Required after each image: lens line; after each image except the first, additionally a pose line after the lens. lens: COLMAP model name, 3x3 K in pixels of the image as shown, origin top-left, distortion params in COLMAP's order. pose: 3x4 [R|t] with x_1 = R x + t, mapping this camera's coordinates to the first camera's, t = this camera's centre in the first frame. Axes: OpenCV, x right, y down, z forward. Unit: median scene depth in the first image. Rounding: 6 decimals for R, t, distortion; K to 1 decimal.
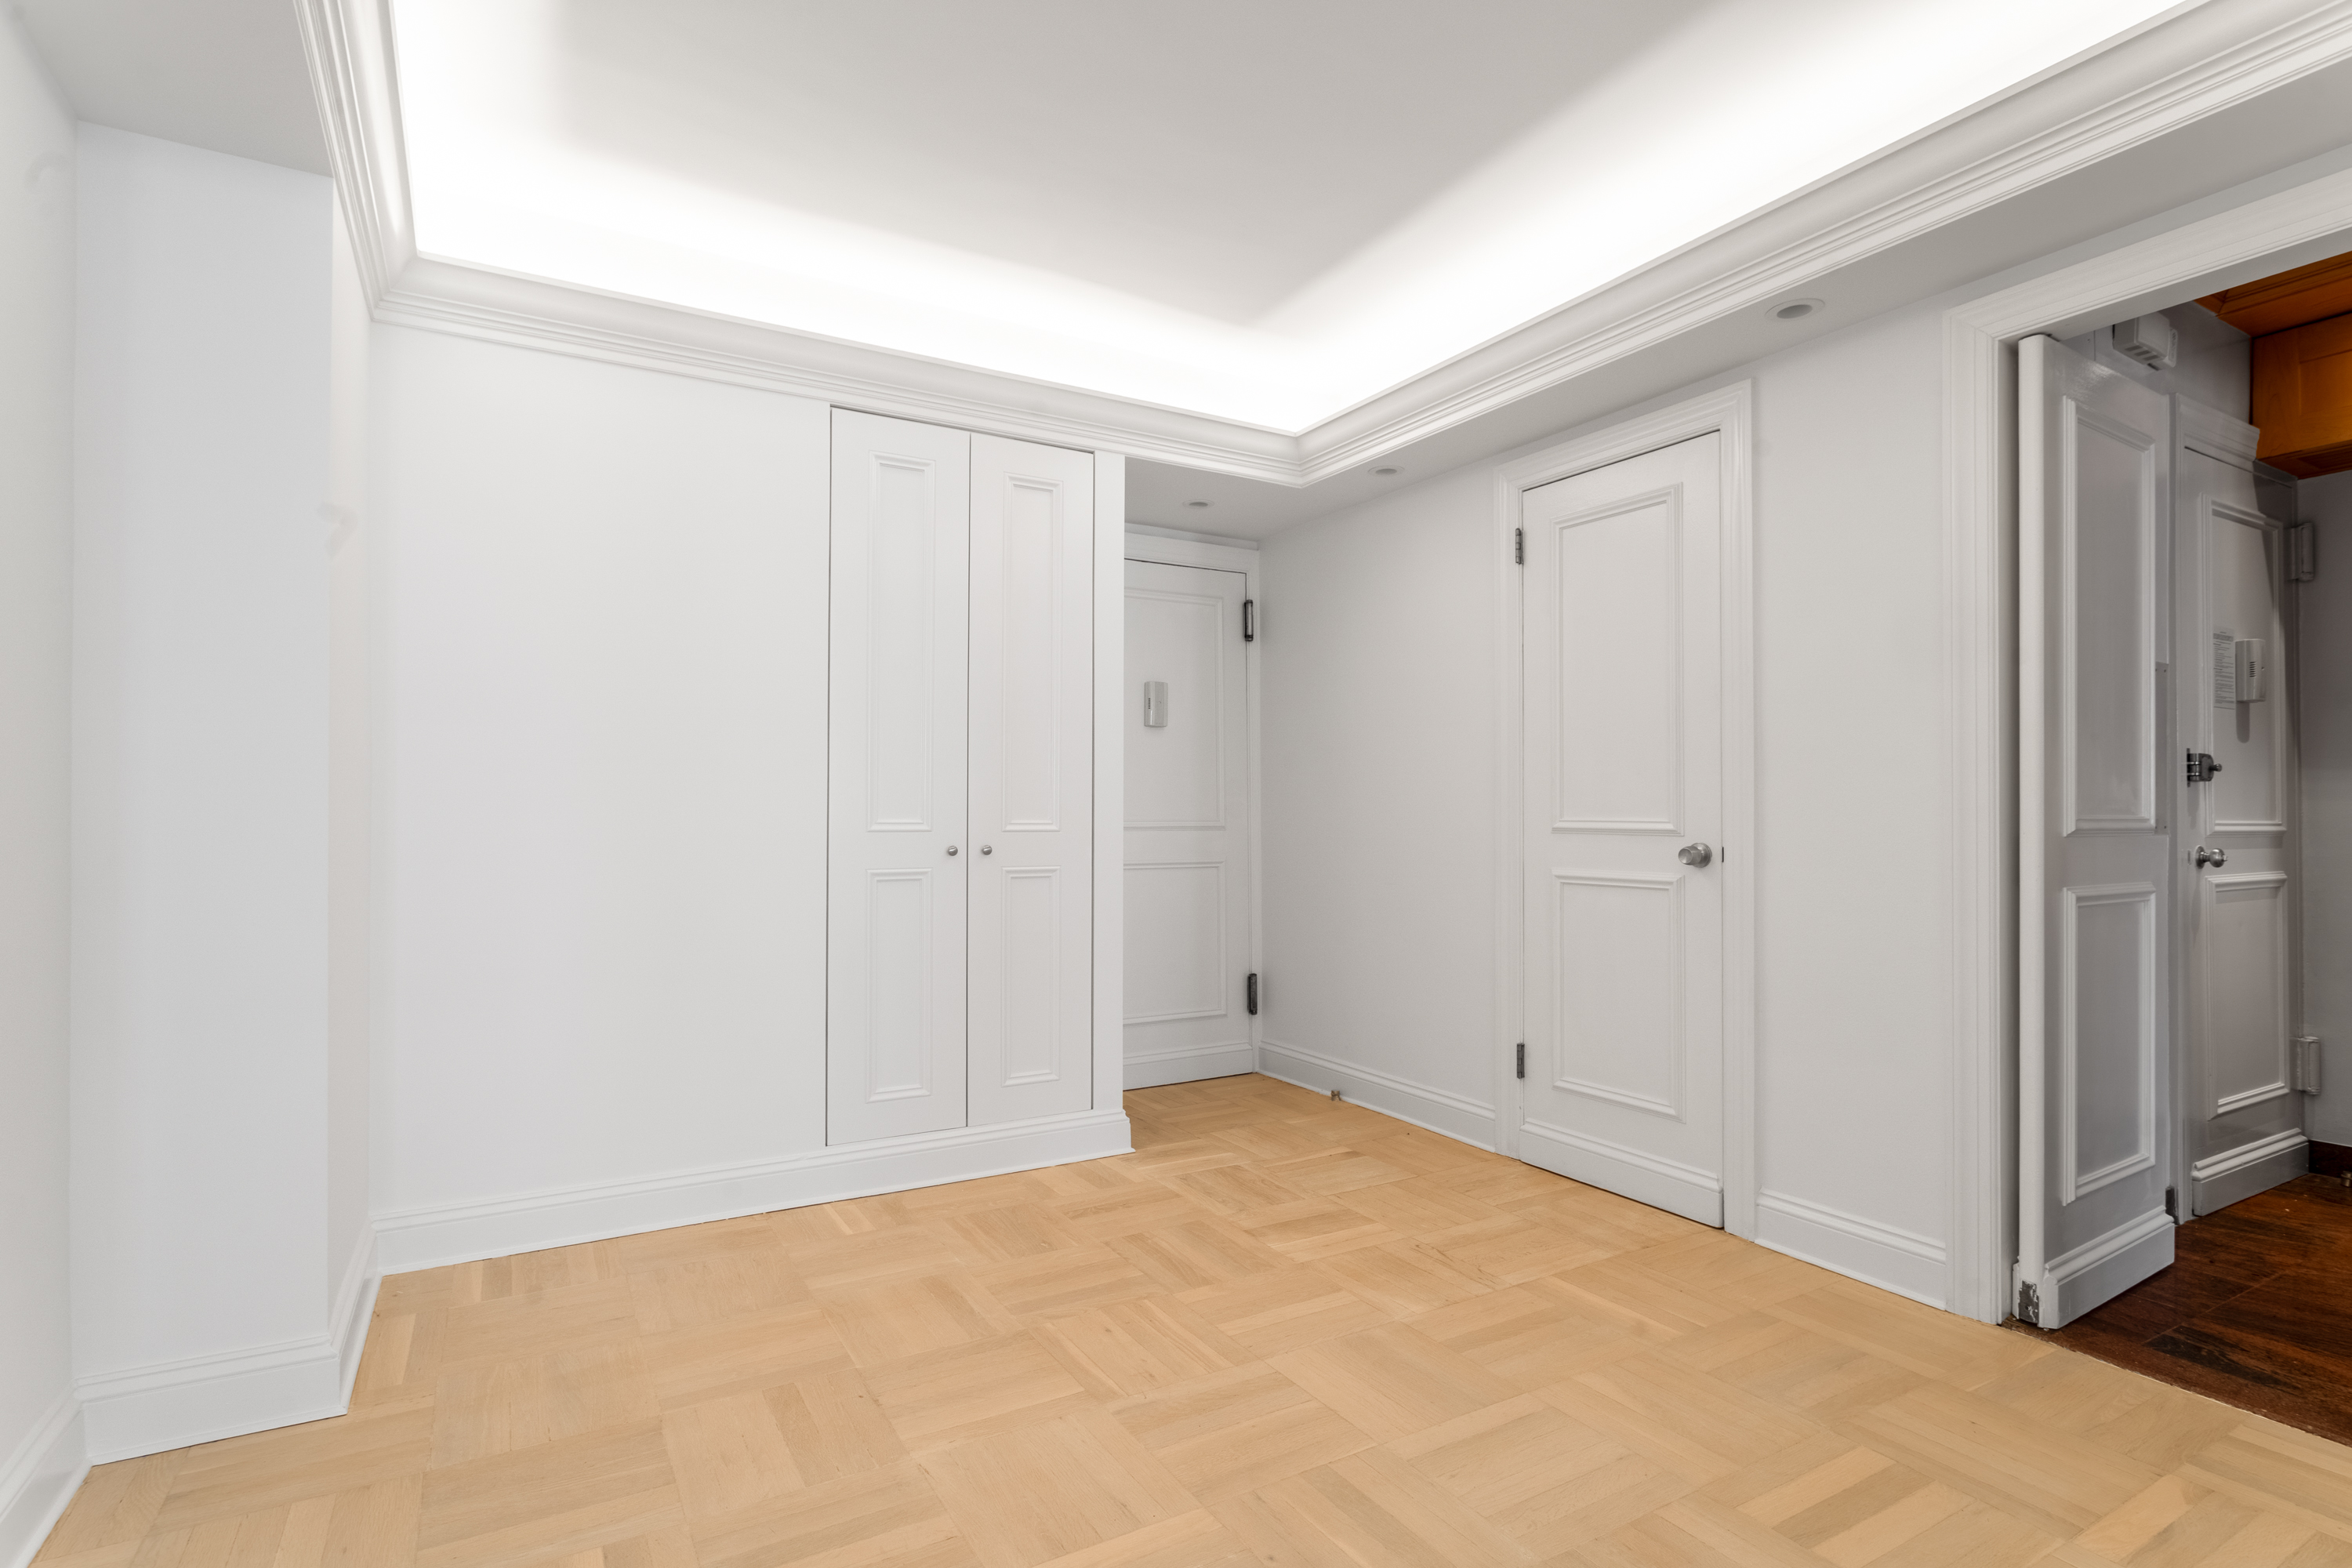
lens RADIAL K [[1217.5, 0, 1179.7], [0, 1217.5, 812.0], [0, 0, 1]] dist [-0.000934, -0.000293]
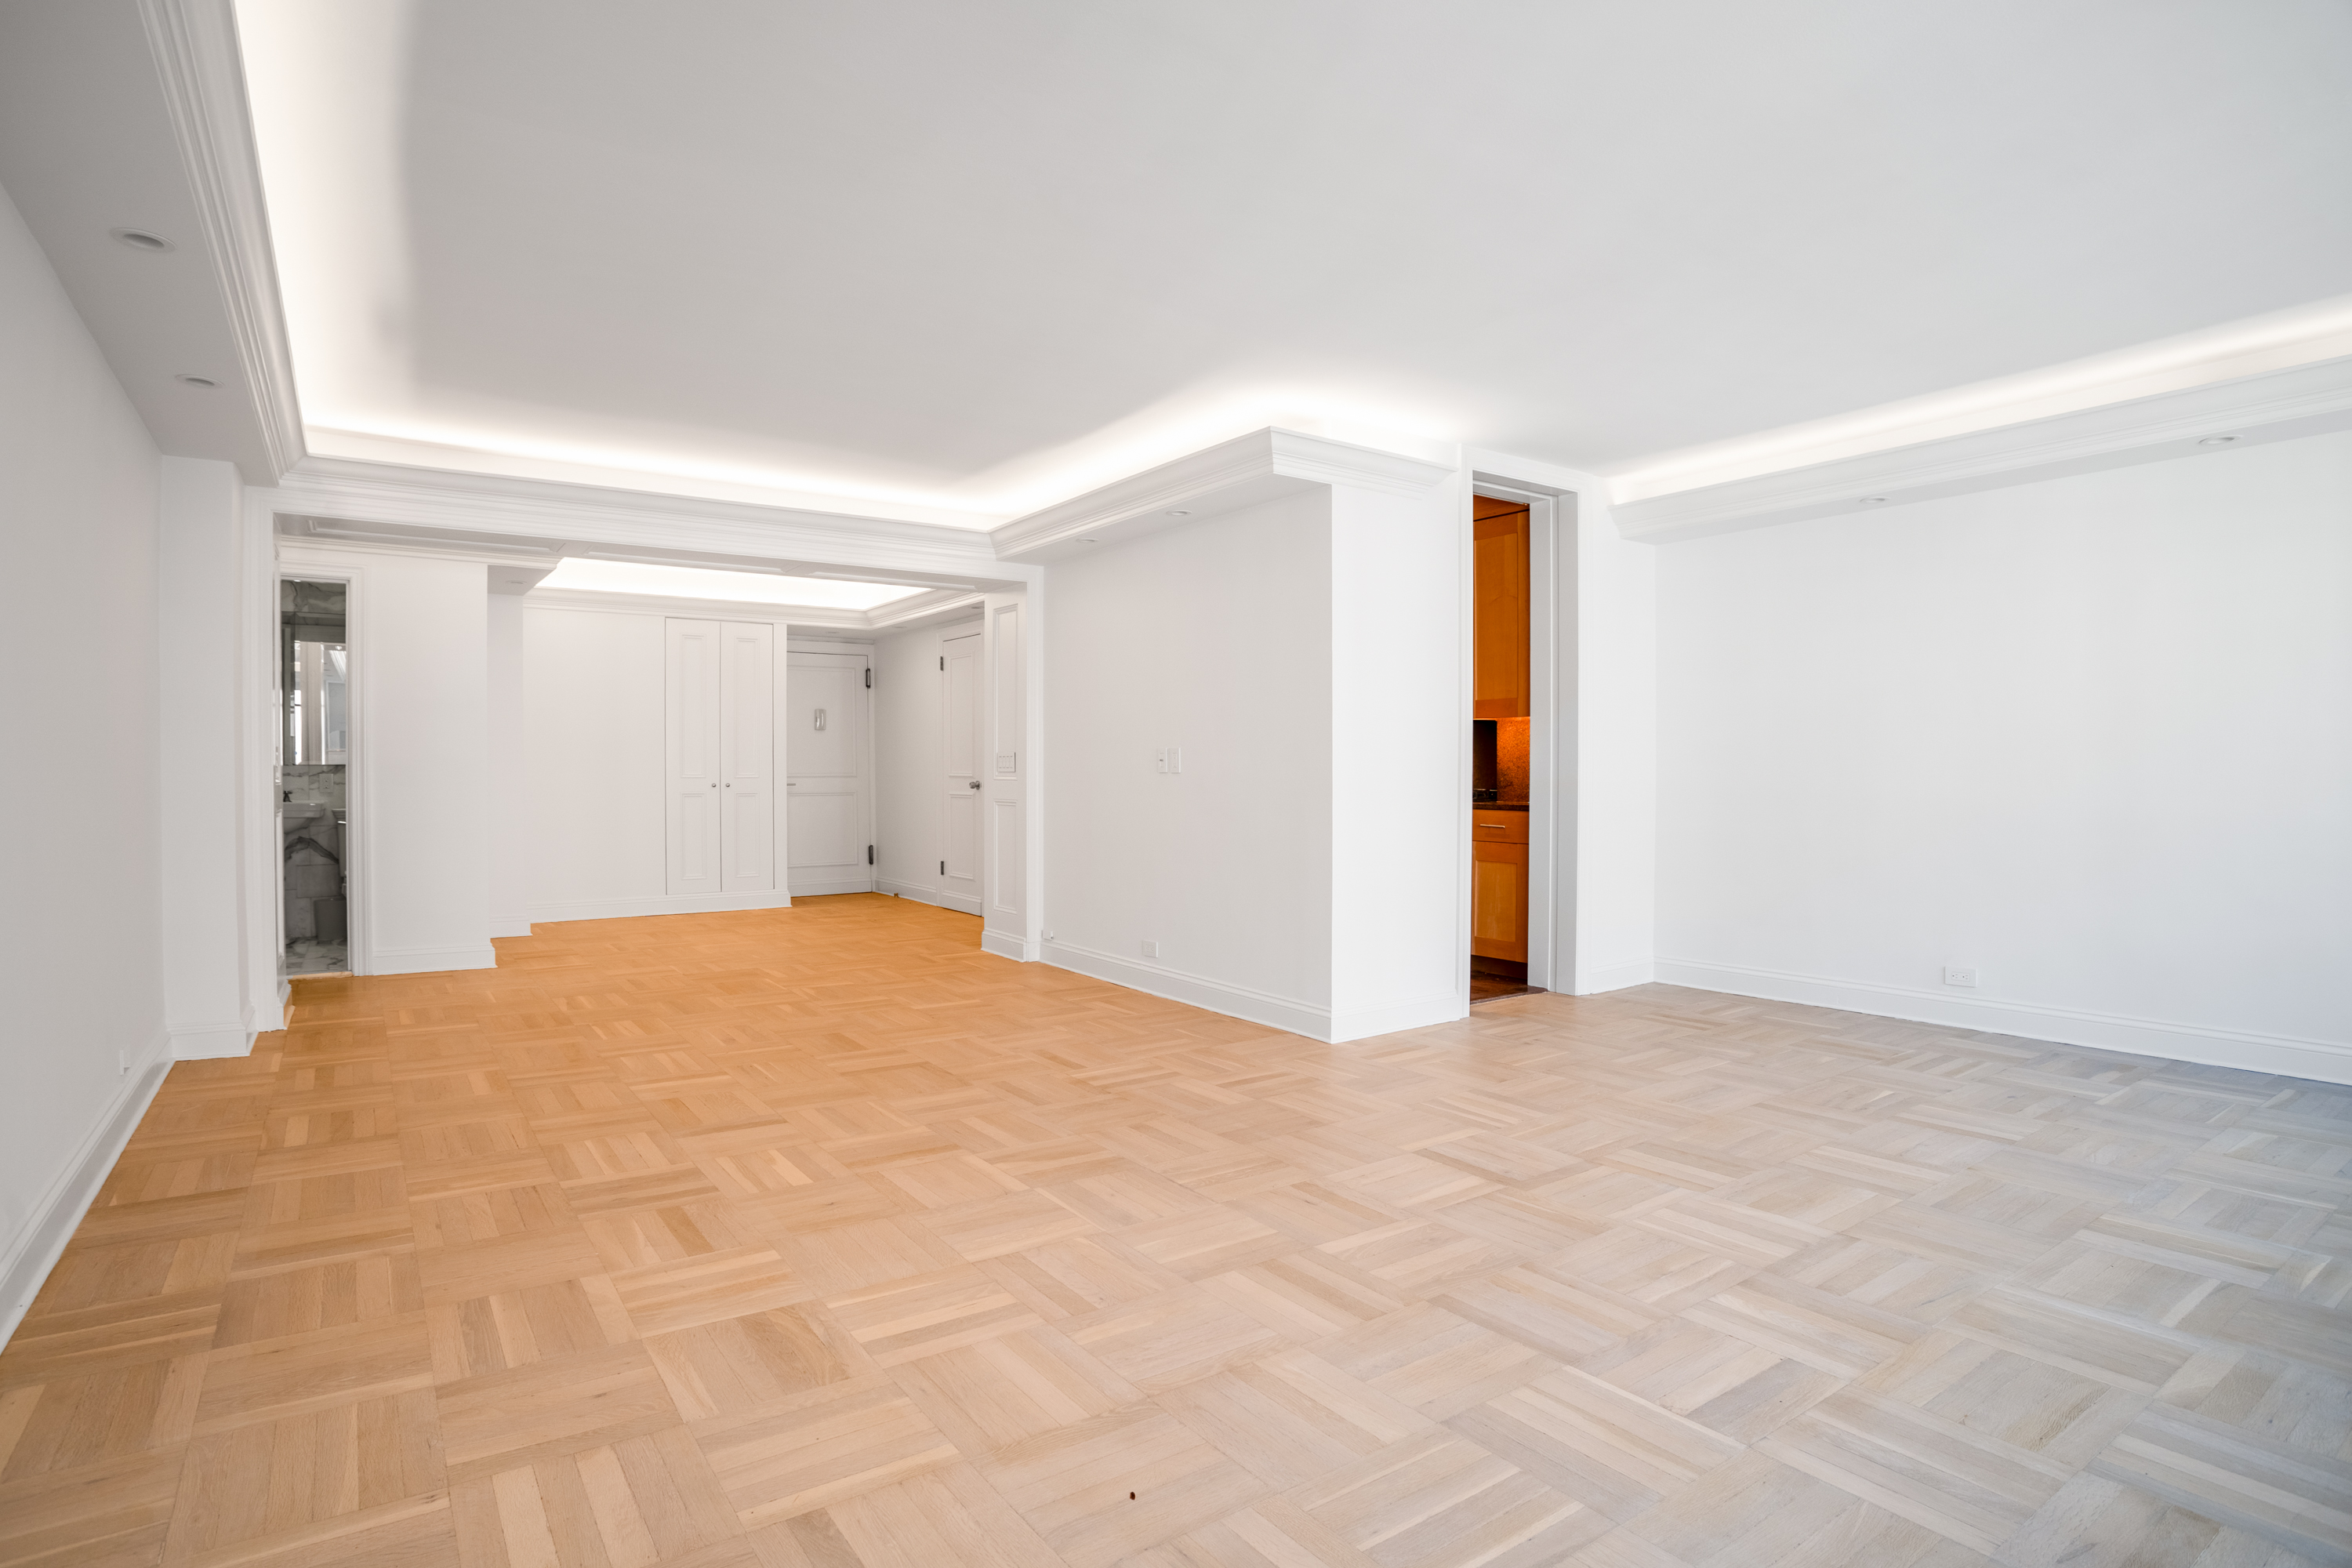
lens RADIAL K [[1200.0, 0, 1145.7], [0, 1200.0, 776.7], [0, 0, 1]] dist [-0.083275, 0.030364]
pose [[0.996666, -0.001888, 0.081569, 0.452508], [0.001060, 0.999948, 0.010190, -0.008696], [-0.081584, -0.010070, 0.996616, -1.367120]]
